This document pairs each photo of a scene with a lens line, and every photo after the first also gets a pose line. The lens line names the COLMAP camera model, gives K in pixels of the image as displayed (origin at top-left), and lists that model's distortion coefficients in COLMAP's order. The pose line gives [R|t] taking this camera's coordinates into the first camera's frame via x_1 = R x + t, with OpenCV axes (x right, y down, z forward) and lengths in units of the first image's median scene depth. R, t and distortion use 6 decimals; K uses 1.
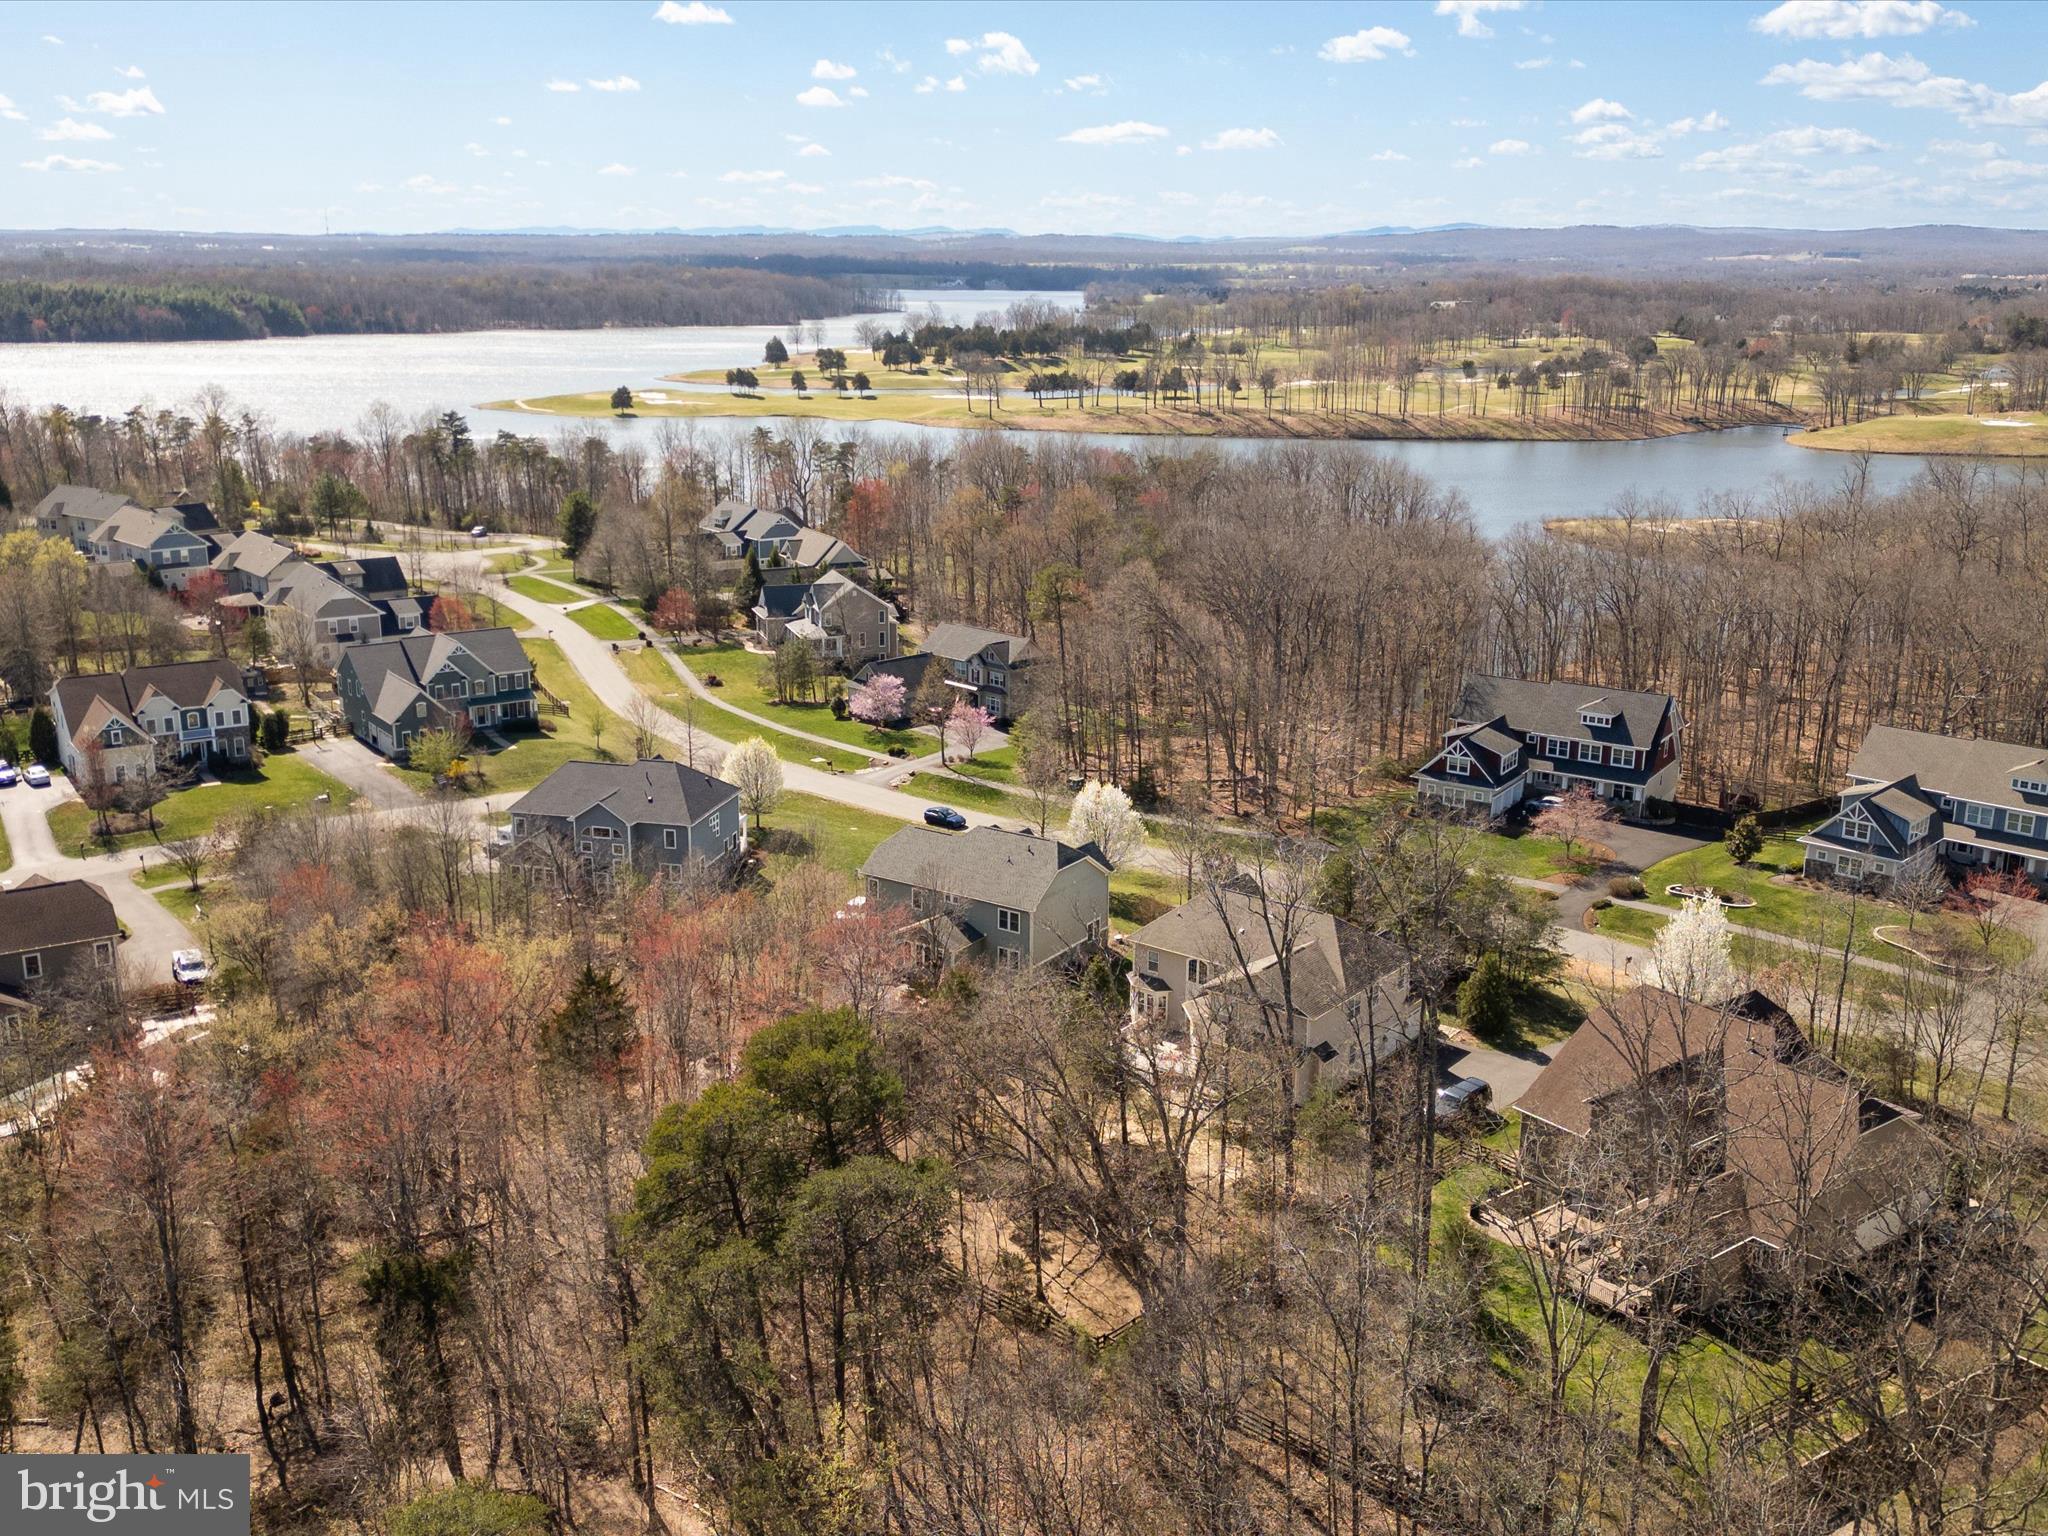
lens RADIAL K [[1748.7, 0, 1024.0], [0, 1748.7, 768.0], [0, 0, 1]] dist [0.042466, -0.002302]
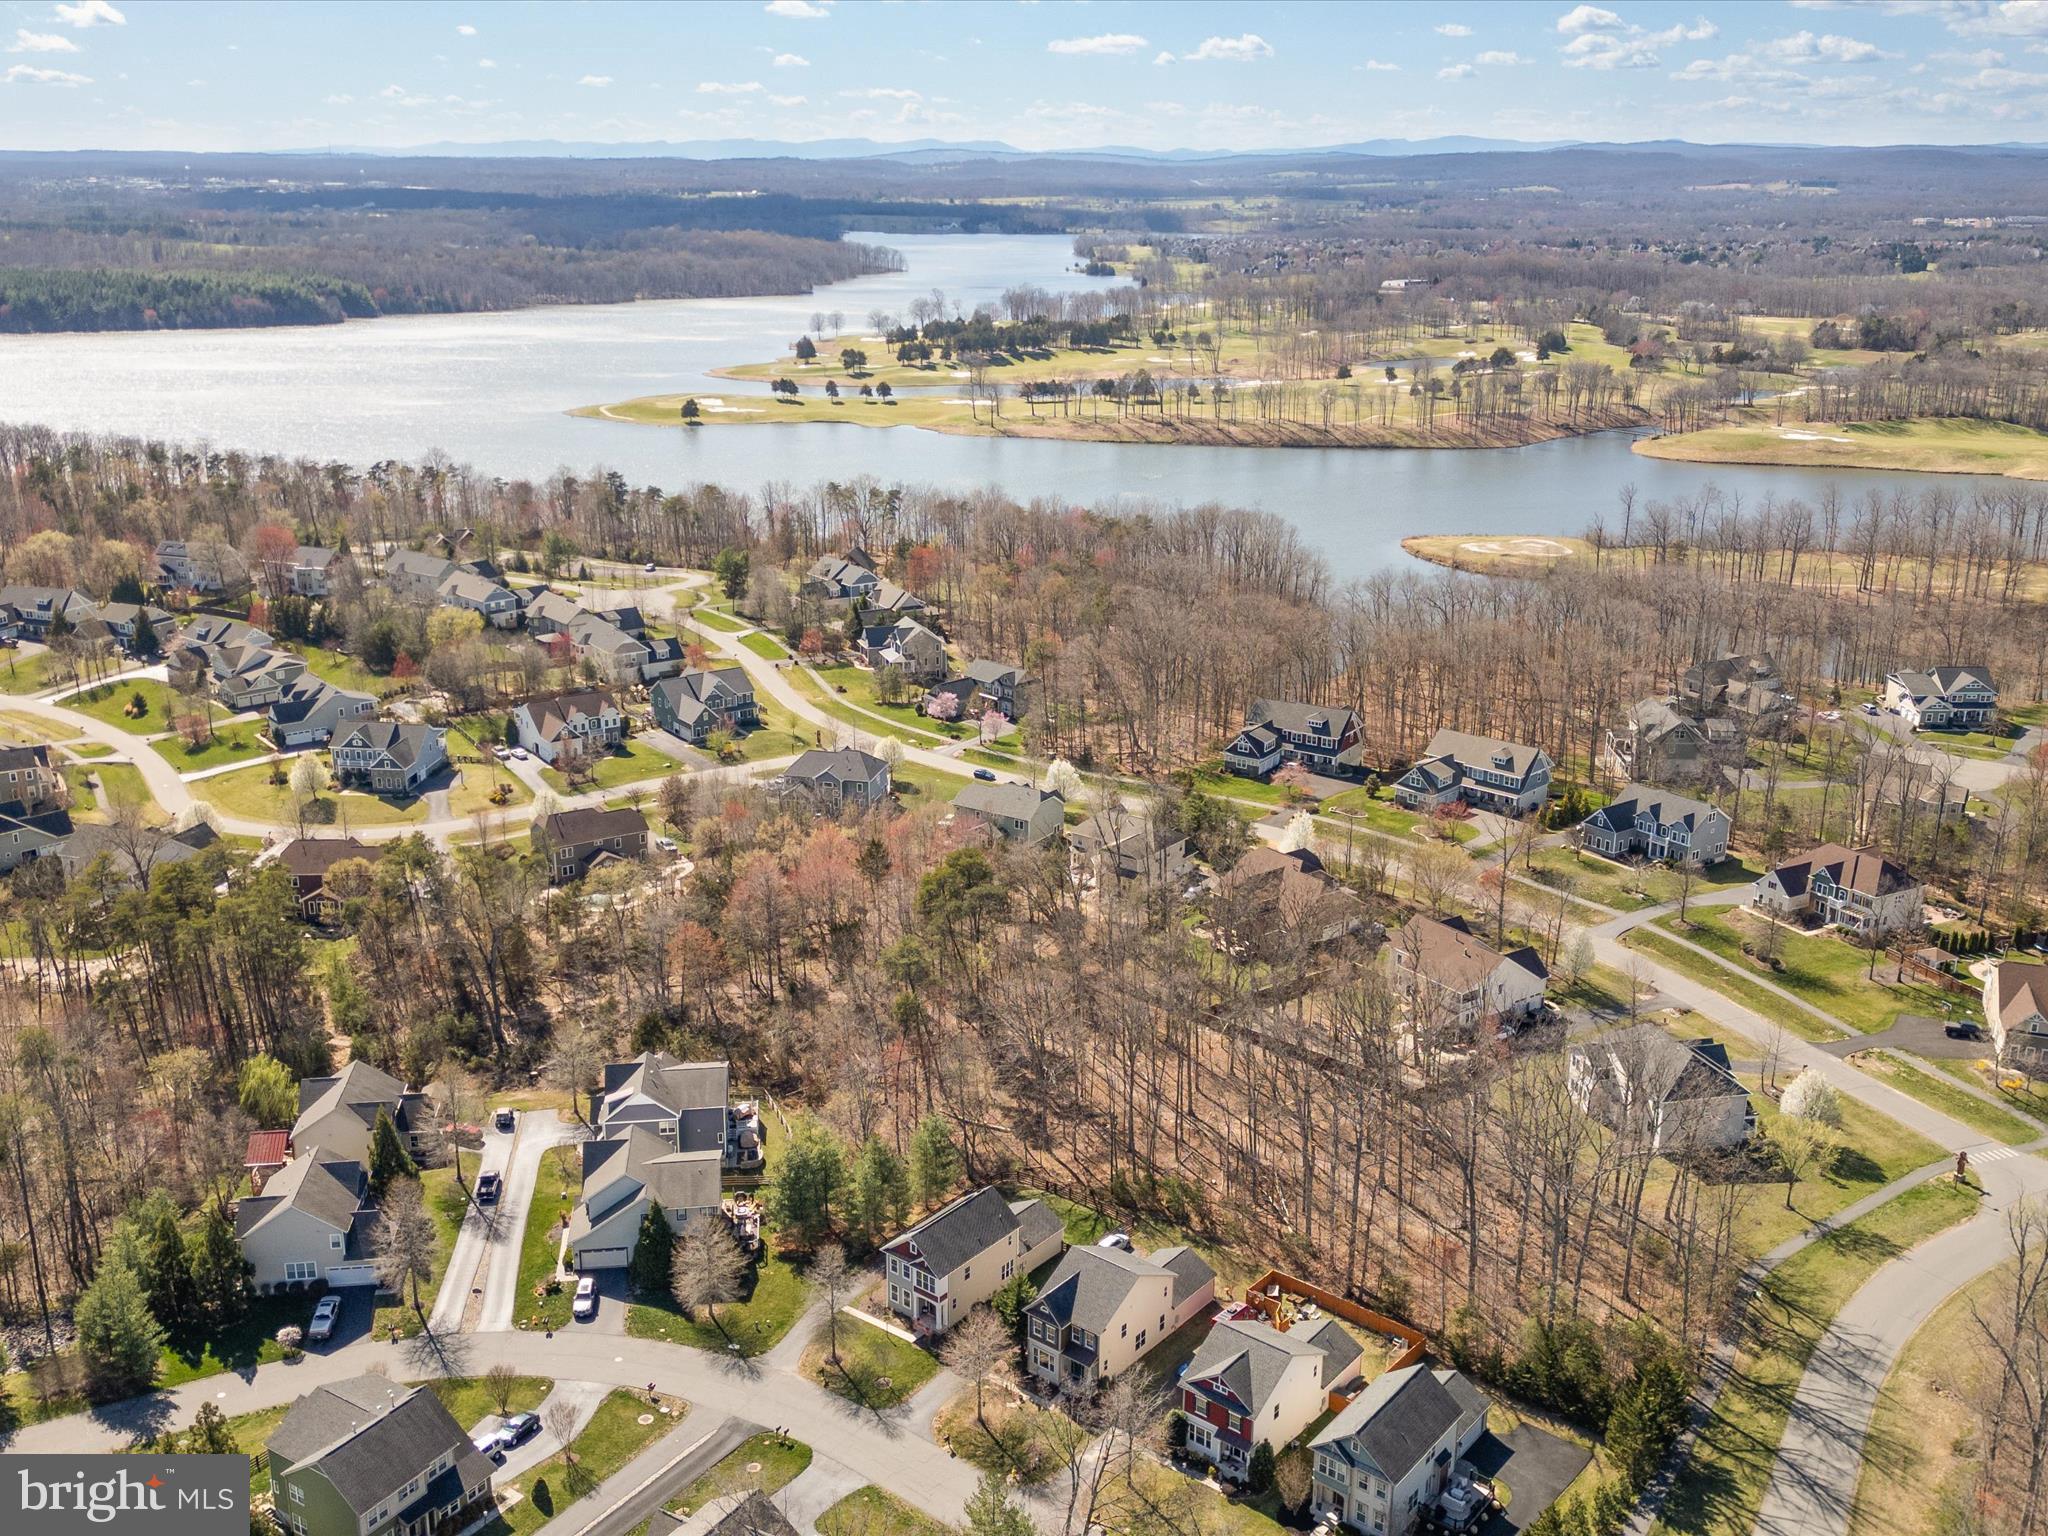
lens RADIAL K [[1748.7, 0, 1024.0], [0, 1748.7, 768.0], [0, 0, 1]] dist [0.042466, -0.002302]
pose [[0.999989, -0.003056, 0.003519, -0.005463], [0.002891, 0.998943, 0.045879, -0.050666], [-0.003655, -0.045869, 0.998941, -0.709956]]
